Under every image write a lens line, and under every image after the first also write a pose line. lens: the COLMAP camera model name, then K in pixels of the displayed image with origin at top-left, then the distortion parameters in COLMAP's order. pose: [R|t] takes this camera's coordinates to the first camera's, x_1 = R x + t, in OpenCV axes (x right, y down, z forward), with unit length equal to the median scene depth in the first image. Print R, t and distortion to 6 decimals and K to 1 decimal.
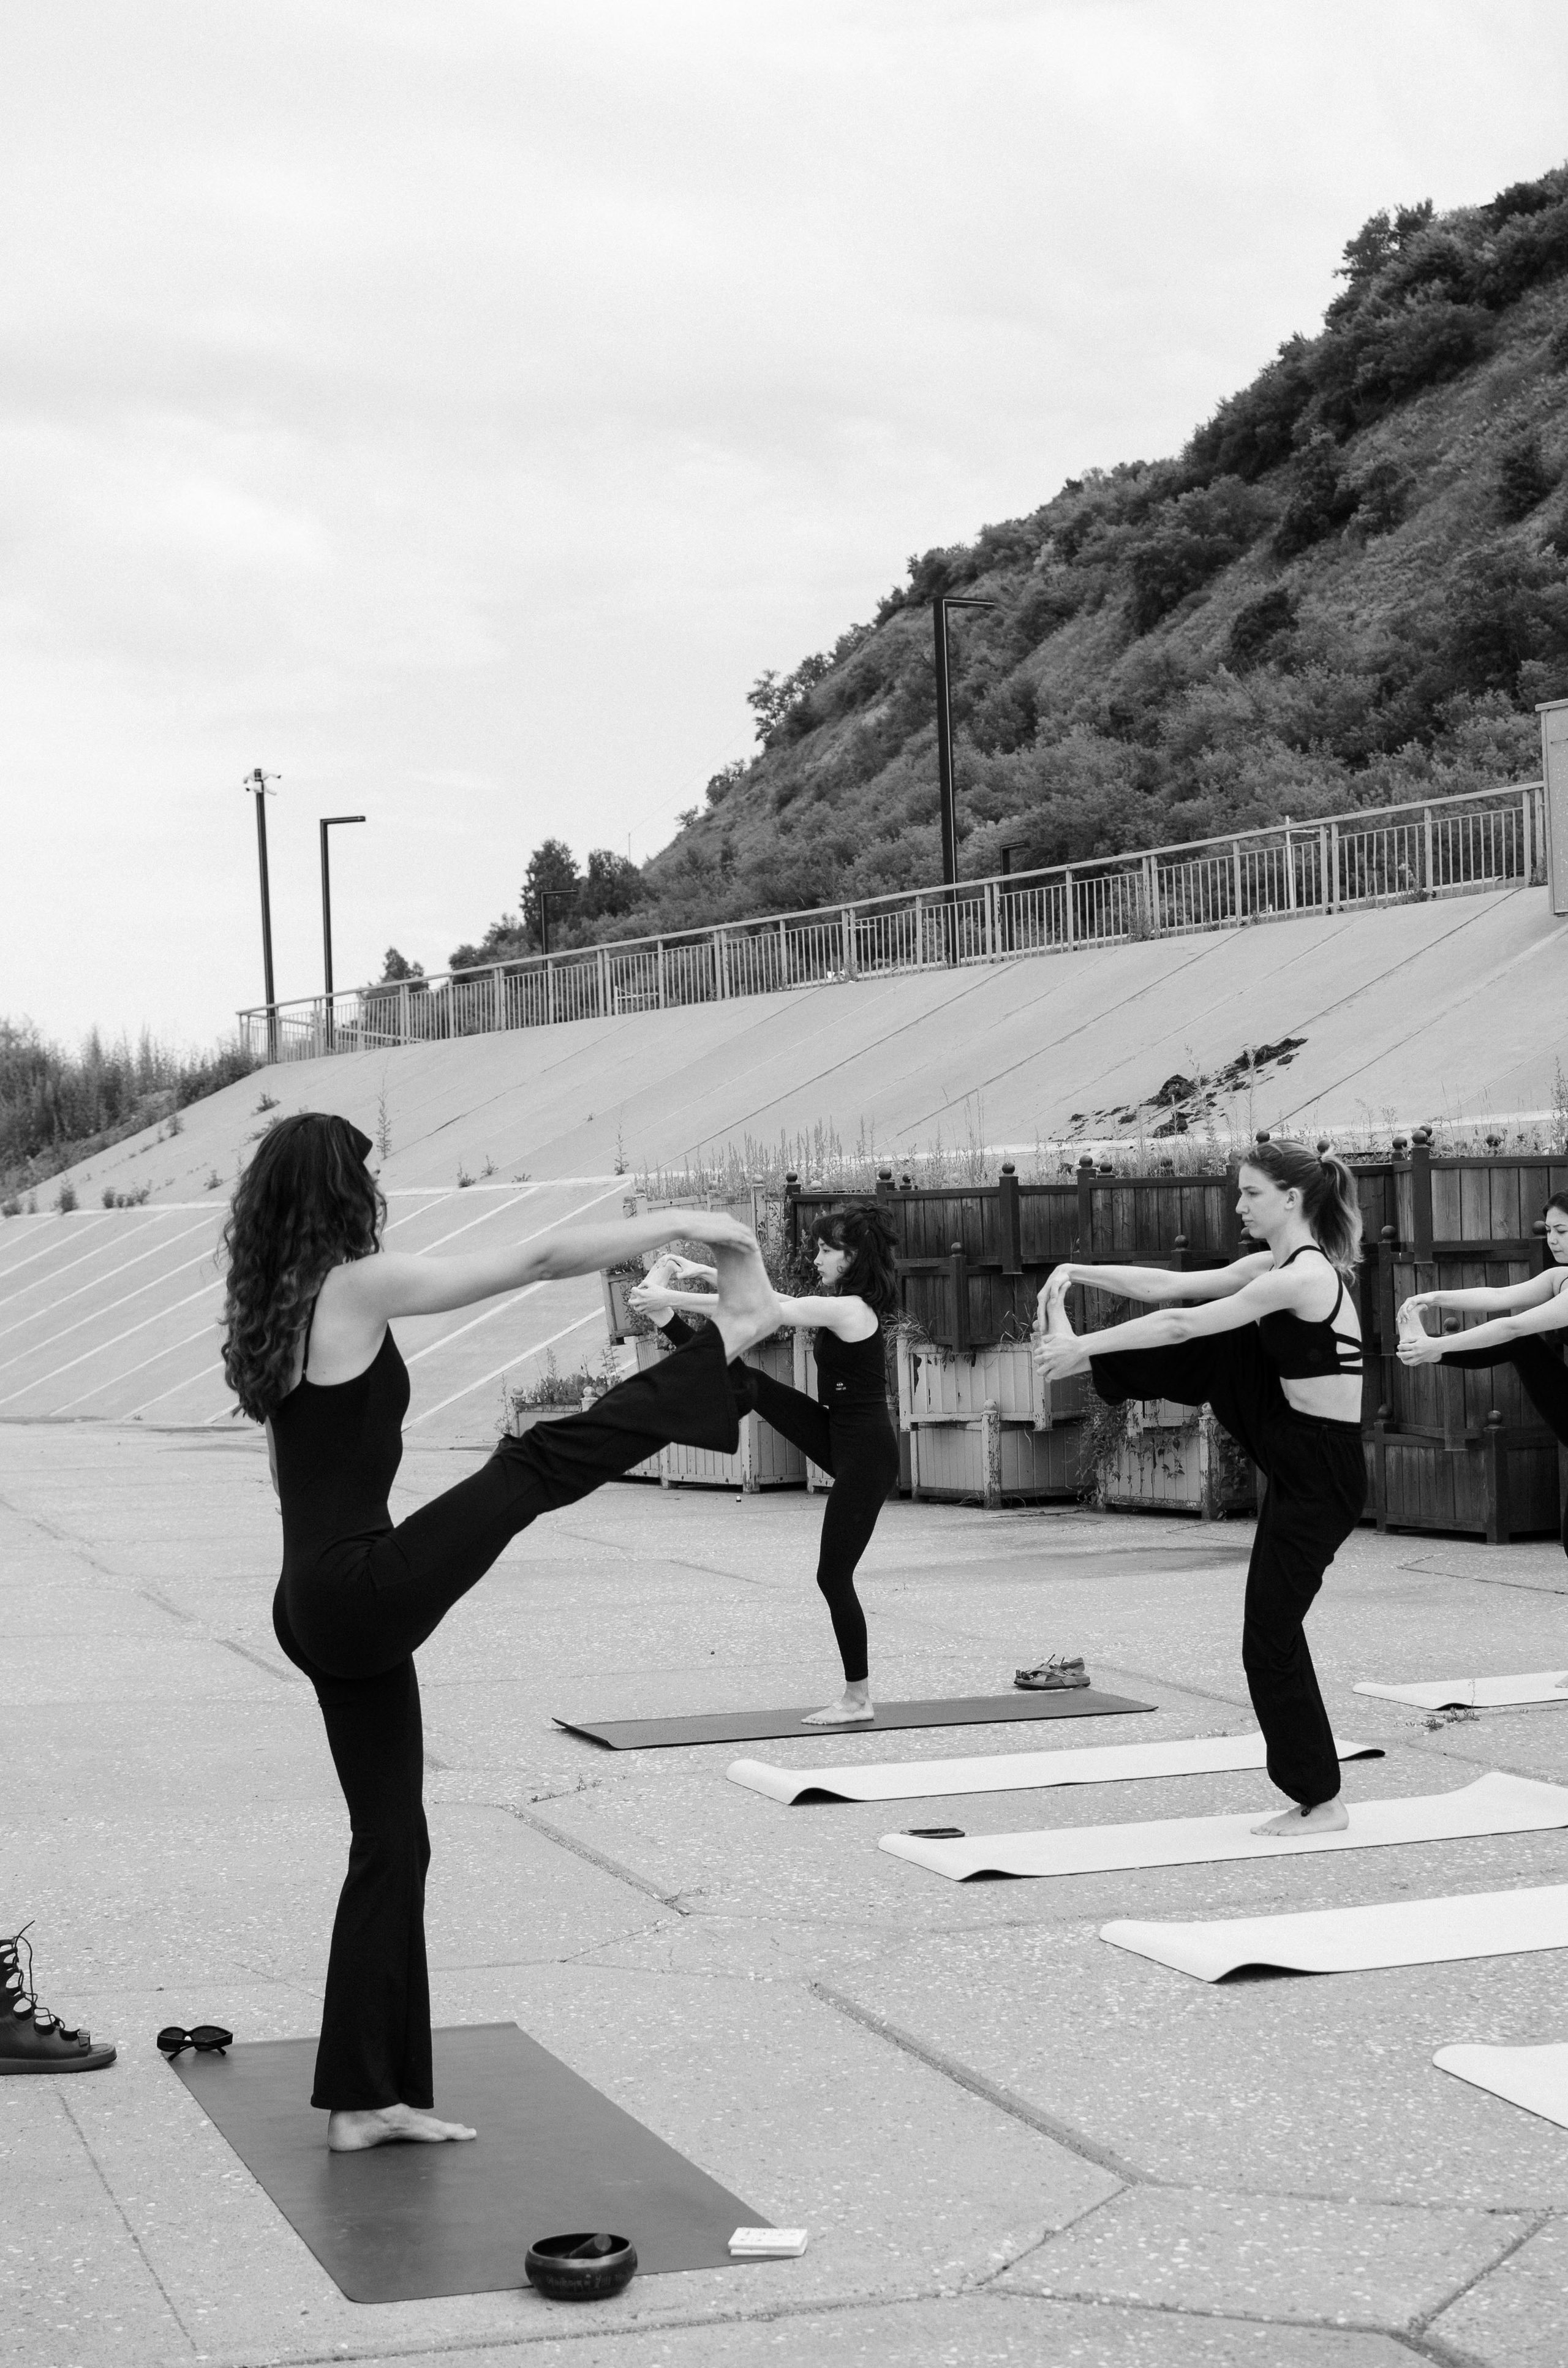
lens RADIAL K [[3721.9, 0, 784.0], [0, 3721.9, 1184.0], [0, 0, 1]] dist [-0.189319, 0.136251]
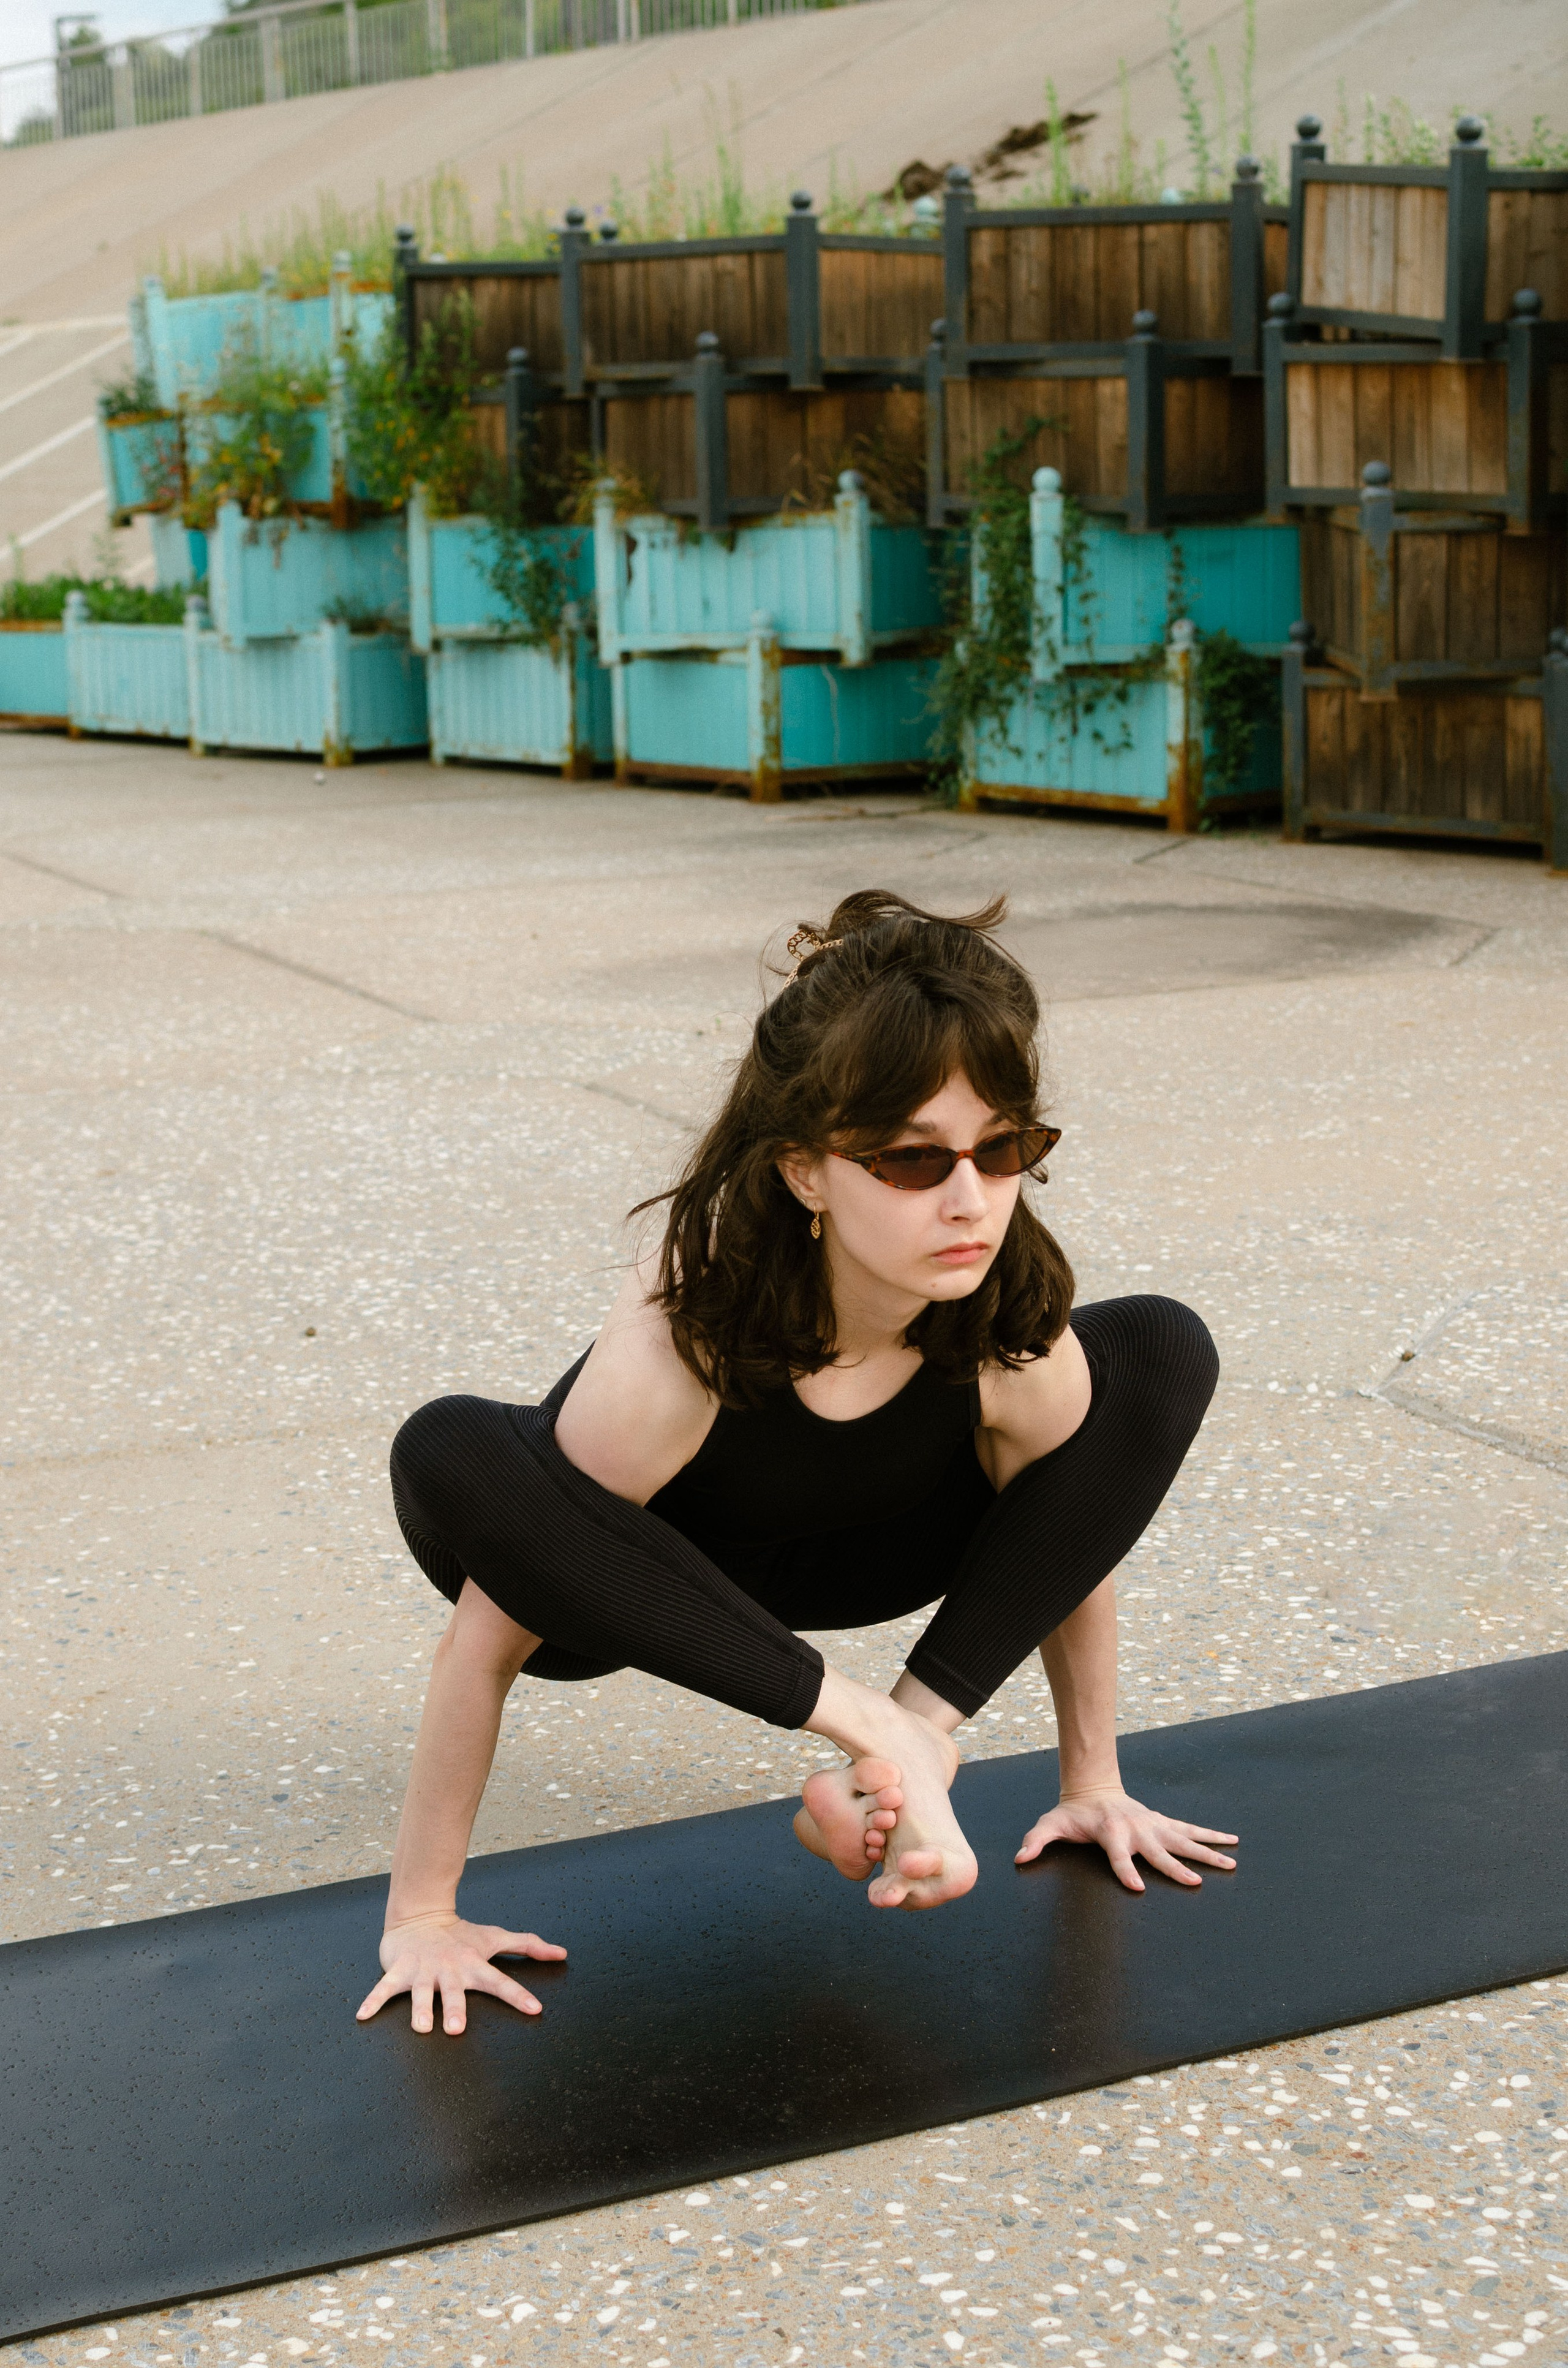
lens RADIAL K [[3721.9, 0, 784.0], [0, 3721.9, 1184.0], [0, 0, 1]] dist [-0.189319, 0.136251]
pose [[0.992751, -0.014681, 0.119288, -0.010699], [-0.010624, 0.977908, 0.208766, 0.025050], [-0.119717, -0.208520, 0.970663, 0.426935]]
